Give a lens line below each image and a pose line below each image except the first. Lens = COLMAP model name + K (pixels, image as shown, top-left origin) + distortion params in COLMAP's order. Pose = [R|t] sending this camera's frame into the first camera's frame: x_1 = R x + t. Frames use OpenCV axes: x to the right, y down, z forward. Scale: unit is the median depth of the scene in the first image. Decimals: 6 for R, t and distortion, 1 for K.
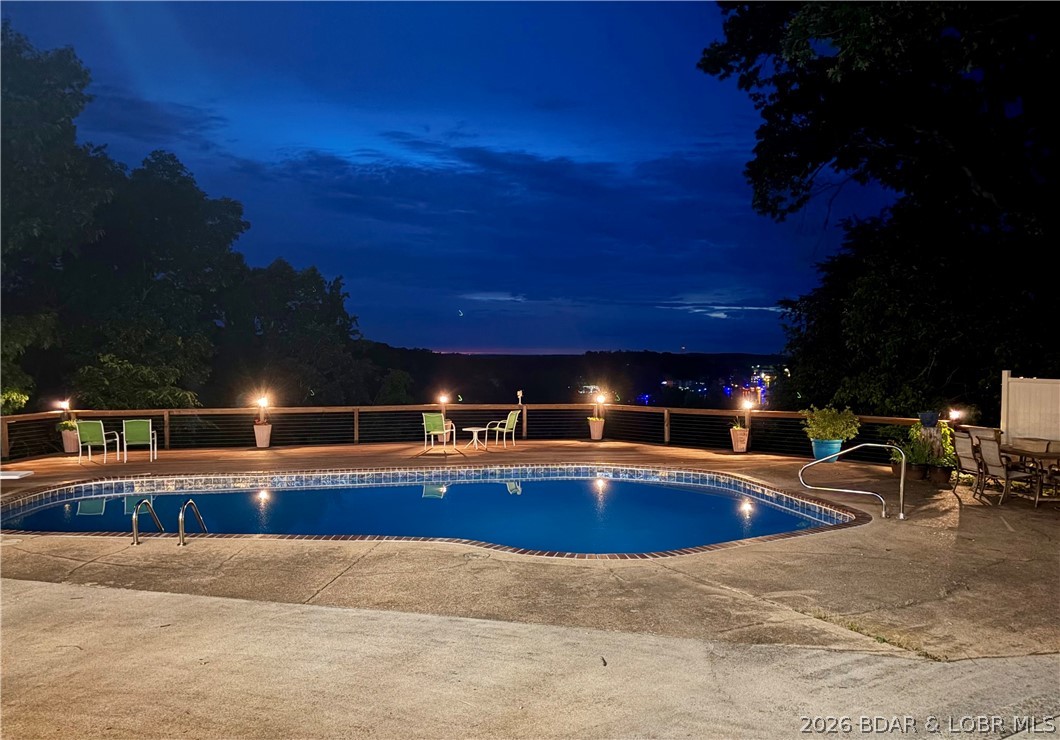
lens RADIAL K [[813.3, 0, 551.3], [0, 813.3, 400.8], [0, 0, 1]] dist [0.098006, -0.134610]
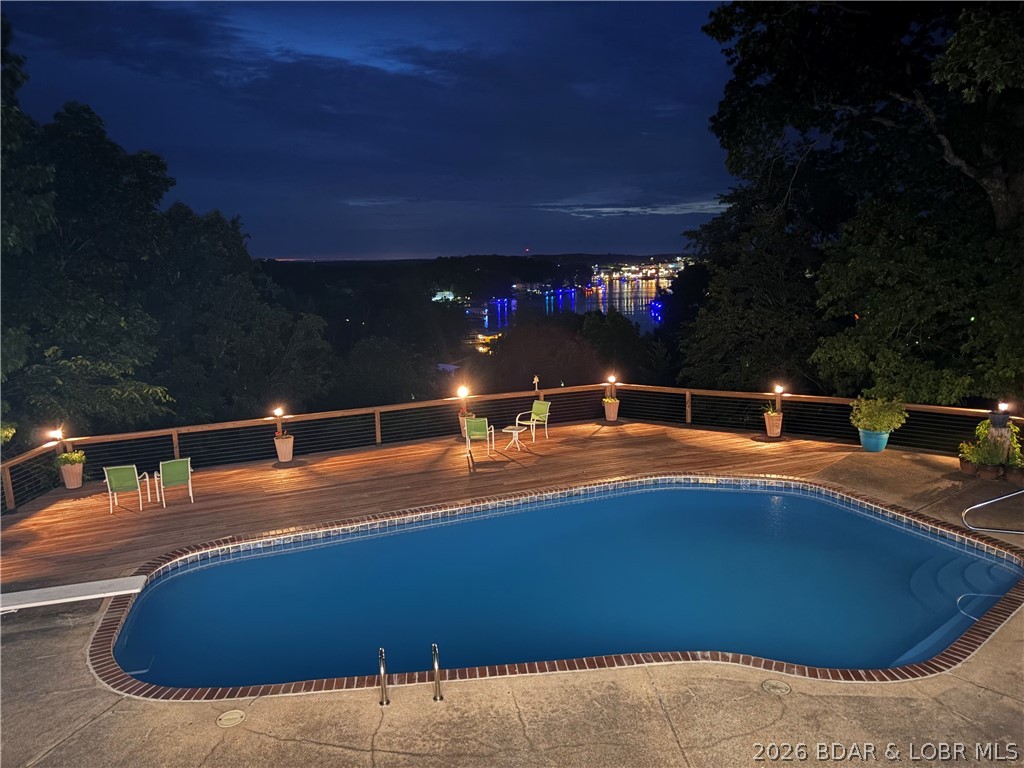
lens RADIAL K [[776.6, 0, 512.0], [0, 776.6, 384.0], [0, 0, 1]] dist [0.094912, -0.128372]
pose [[0.984244, -0.057180, 0.167313, -0.253112], [0.036885, 0.991846, 0.121990, -0.134062], [-0.172924, -0.113897, 0.978328, 0.102523]]
